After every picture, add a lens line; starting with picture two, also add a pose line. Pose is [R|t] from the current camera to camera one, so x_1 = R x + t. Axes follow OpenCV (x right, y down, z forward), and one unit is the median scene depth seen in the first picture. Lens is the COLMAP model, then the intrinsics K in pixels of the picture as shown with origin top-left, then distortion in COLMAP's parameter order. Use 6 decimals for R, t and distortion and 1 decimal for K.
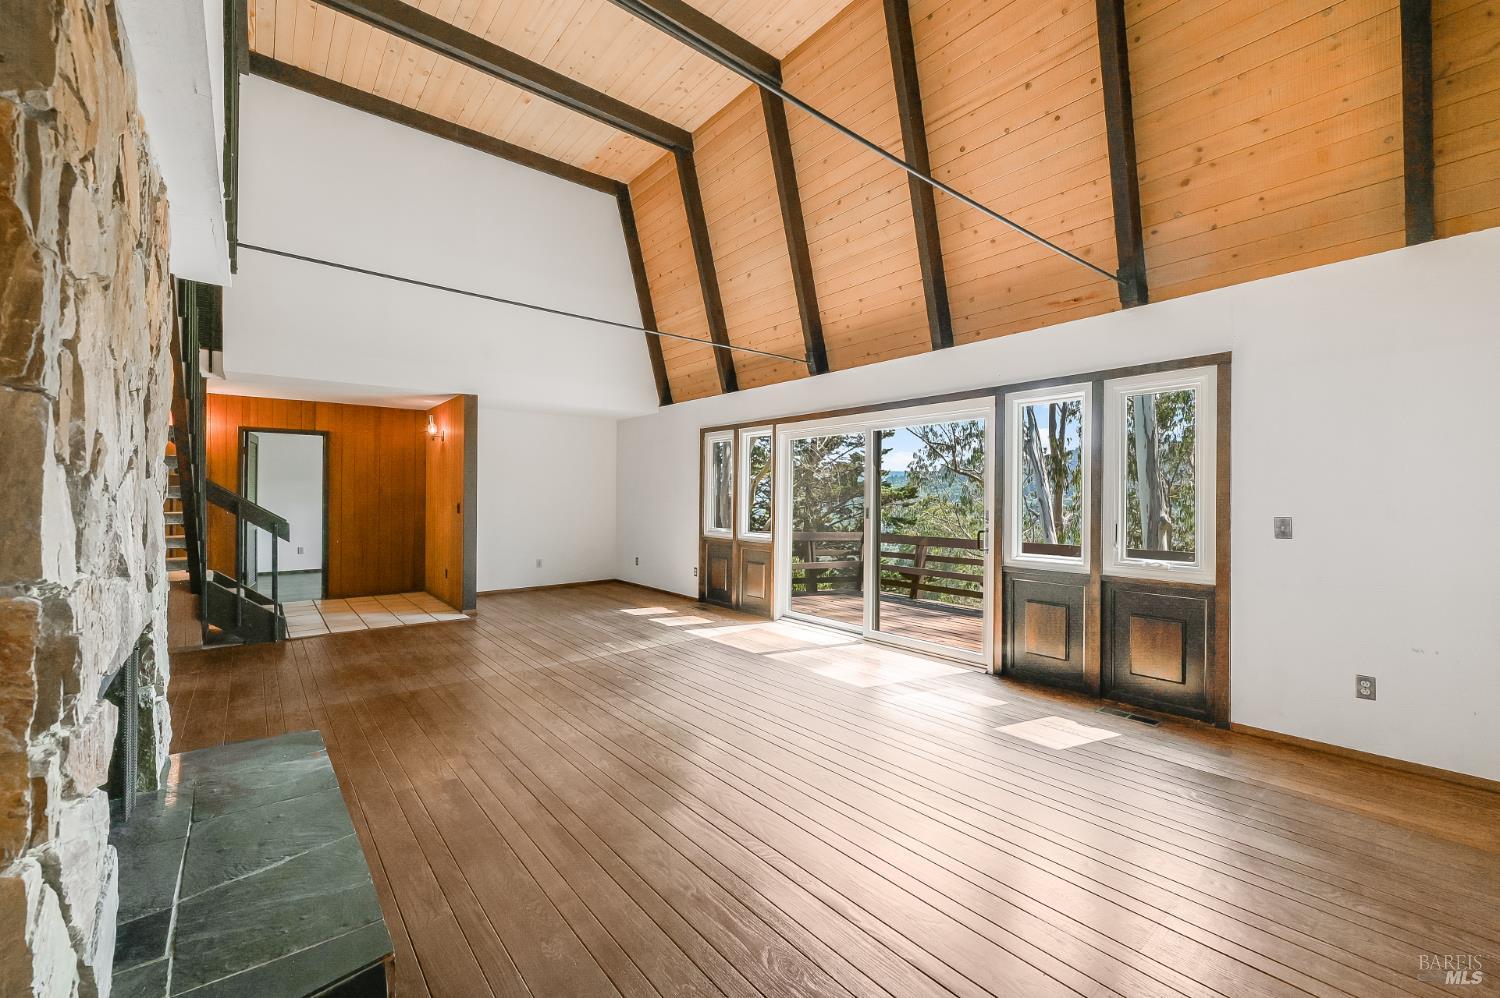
lens RADIAL K [[600.0, 0, 750.4], [0, 600.0, 498.6], [0, 0, 1]] dist [0.002623, -0.000340]
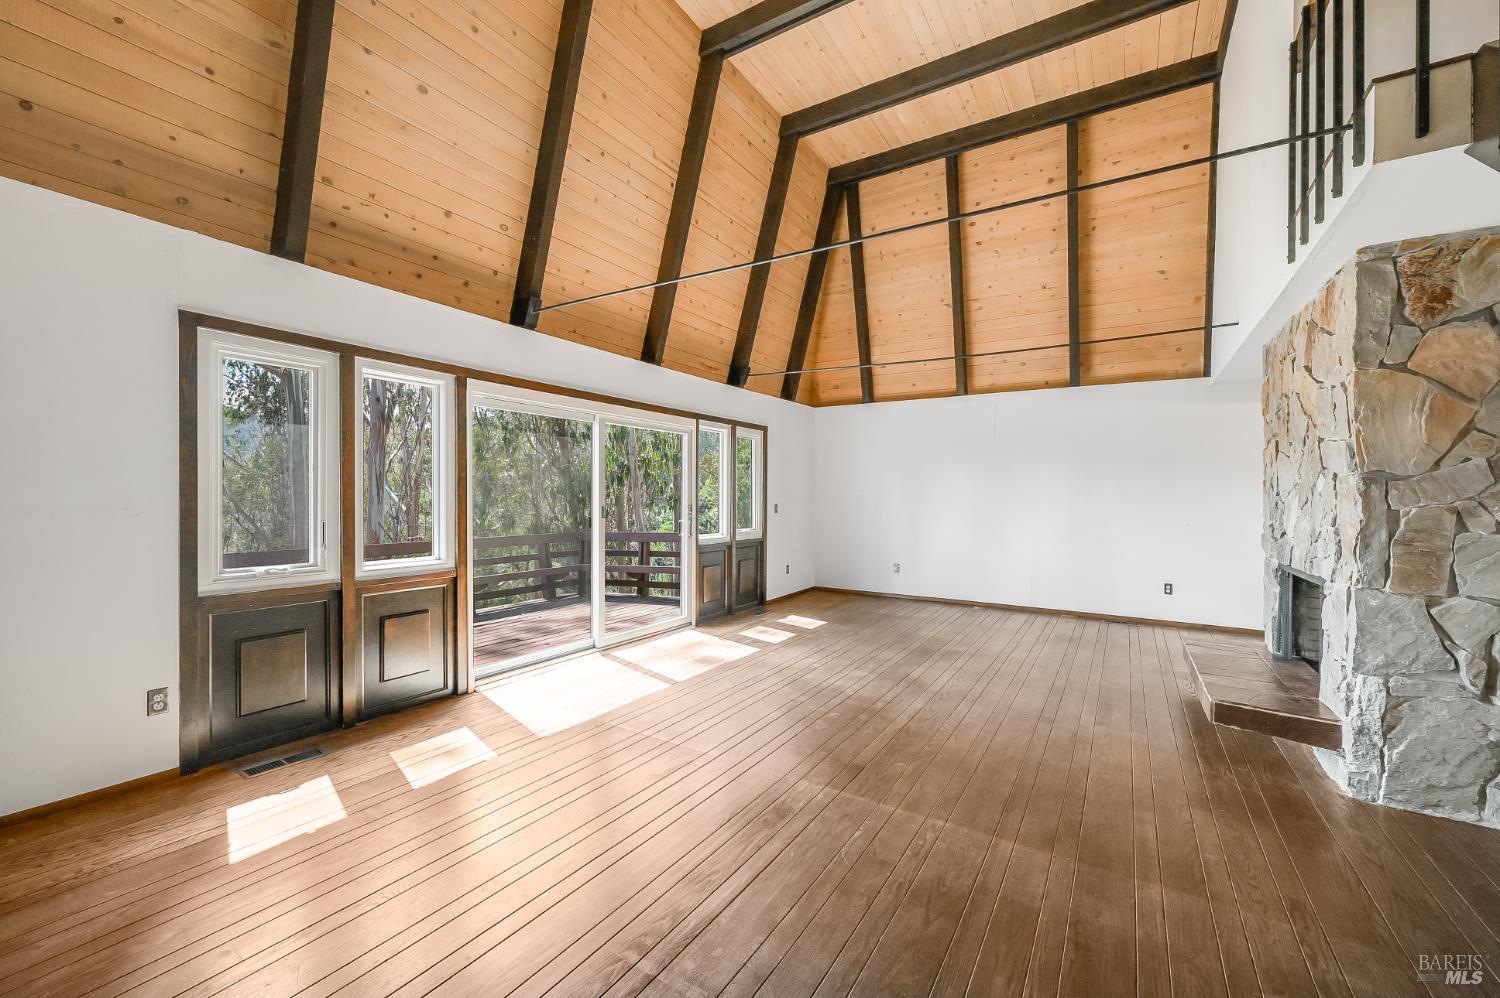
lens RADIAL K [[600.0, 0, 751.4], [0, 600.0, 496.9], [0, 0, 1]] dist [0.002623, -0.000340]
pose [[-0.302026, -0.005172, 0.953286, -0.731633], [-0.001181, 0.999987, 0.005051, -0.003390], [-0.953299, 0.000399, -0.302028, 1.038170]]
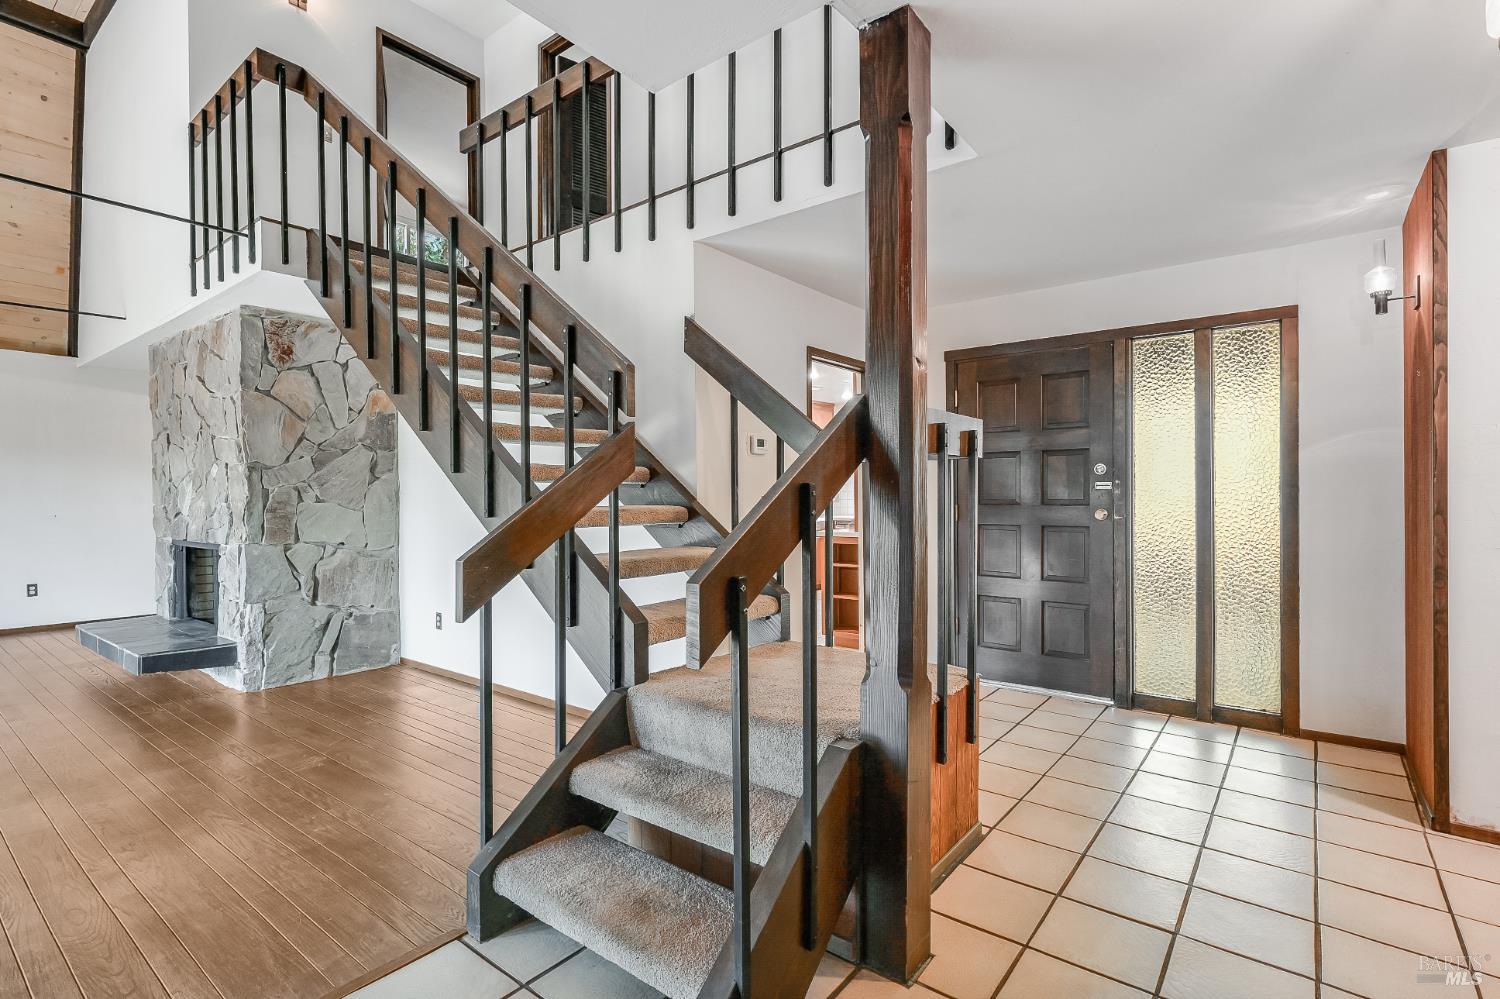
lens RADIAL K [[702.0, 0, 752.2], [0, 702.0, 503.2], [0, 0, 1]] dist [-0.001627, 0.000229]
pose [[-0.977899, 0.006713, -0.208970, -0.818525], [0.002482, 0.999787, 0.020504, 0.010093], [0.209063, 0.019532, -0.977707, 1.337087]]
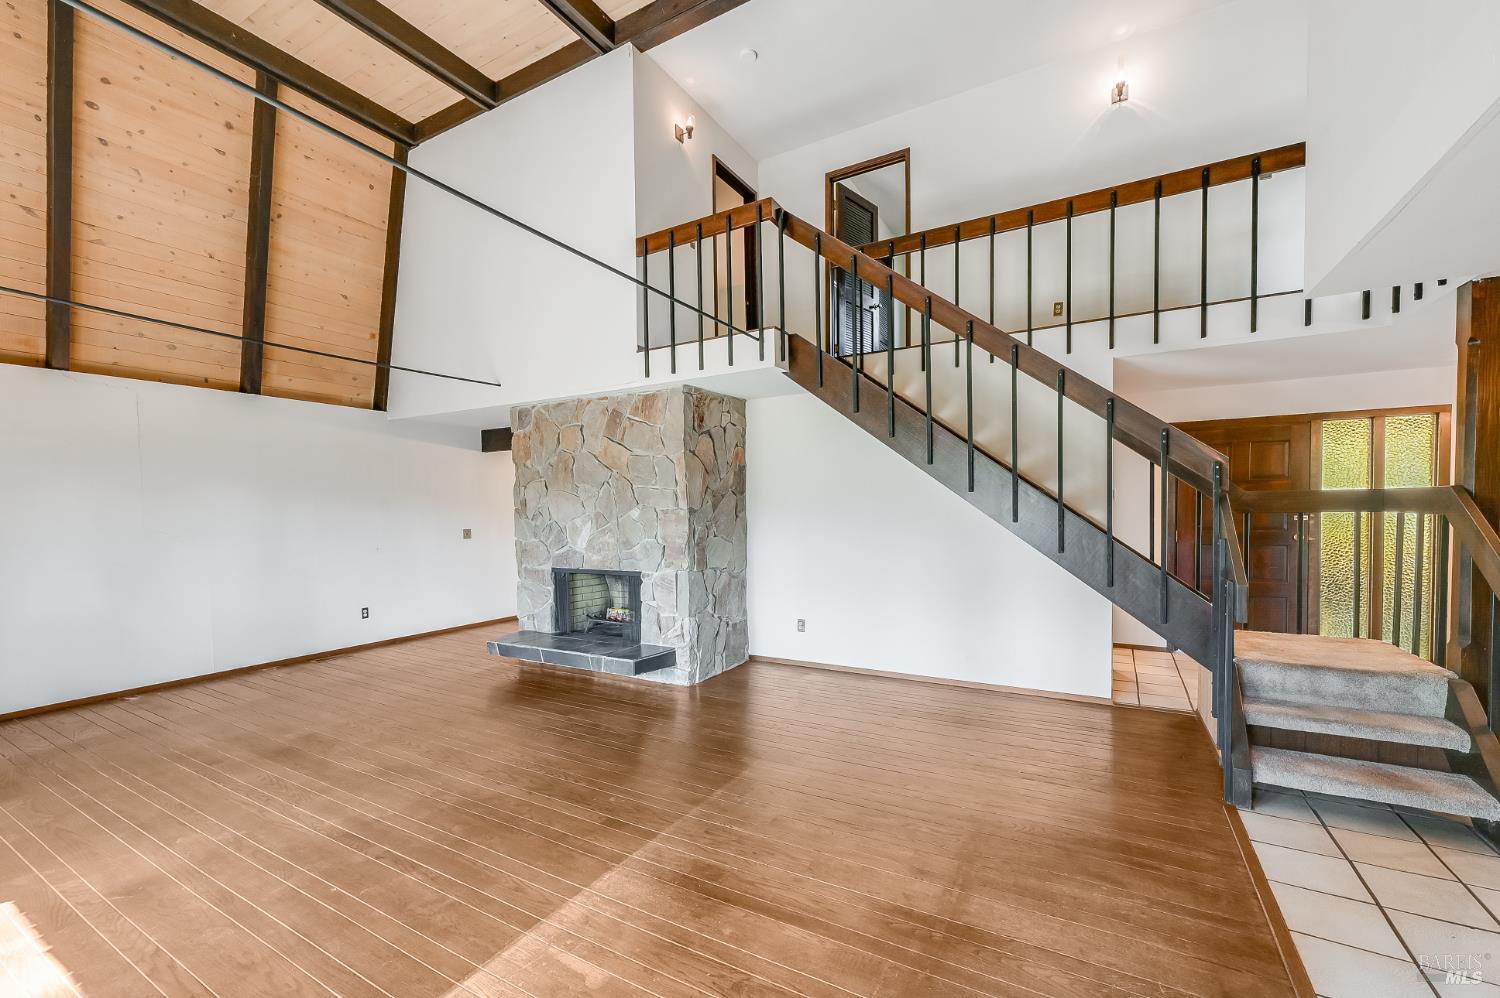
lens RADIAL K [[600.0, 0, 762.8], [0, 600.0, 528.2], [0, 0, 1]] dist [0.002623, -0.000340]
pose [[-0.939648, 0.028051, -0.340990, -0.214269], [0.014317, 0.998984, 0.042728, -0.028371], [0.341842, 0.035267, -0.939095, 1.295780]]
